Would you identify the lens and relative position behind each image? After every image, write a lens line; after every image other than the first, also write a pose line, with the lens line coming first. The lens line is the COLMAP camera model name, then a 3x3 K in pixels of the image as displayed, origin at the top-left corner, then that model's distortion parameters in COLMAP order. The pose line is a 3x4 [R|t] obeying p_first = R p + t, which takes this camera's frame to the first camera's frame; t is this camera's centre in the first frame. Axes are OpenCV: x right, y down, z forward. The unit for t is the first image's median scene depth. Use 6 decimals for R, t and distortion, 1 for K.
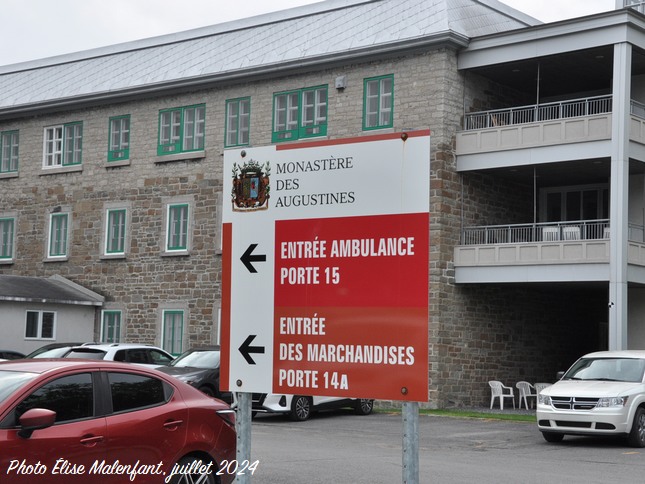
lens RADIAL K [[1211.1, 0, 322.8], [0, 1211.1, 241.8], [0, 0, 1]] dist [0.332548, 0.000000]
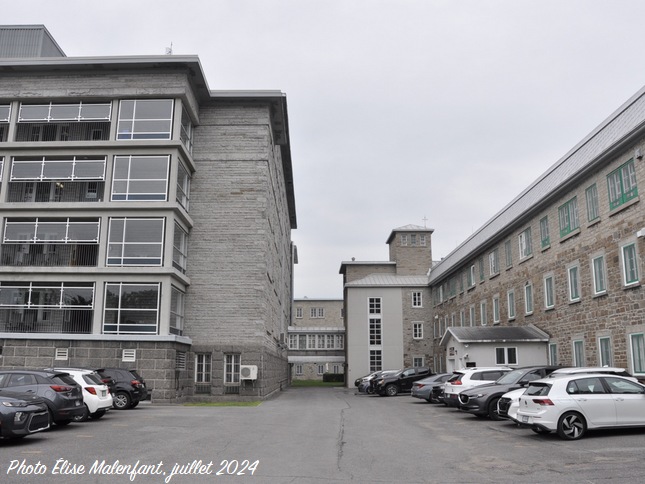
lens RADIAL K [[592.9, 0, 322.3], [0, 592.9, 244.6], [0, 0, 1]] dist [-0.071413, 0.000000]
pose [[0.626014, -0.196510, -0.754646, 0.226289], [0.099162, 0.979932, -0.172916, 0.033686], [0.773482, 0.033415, 0.632937, 0.324774]]
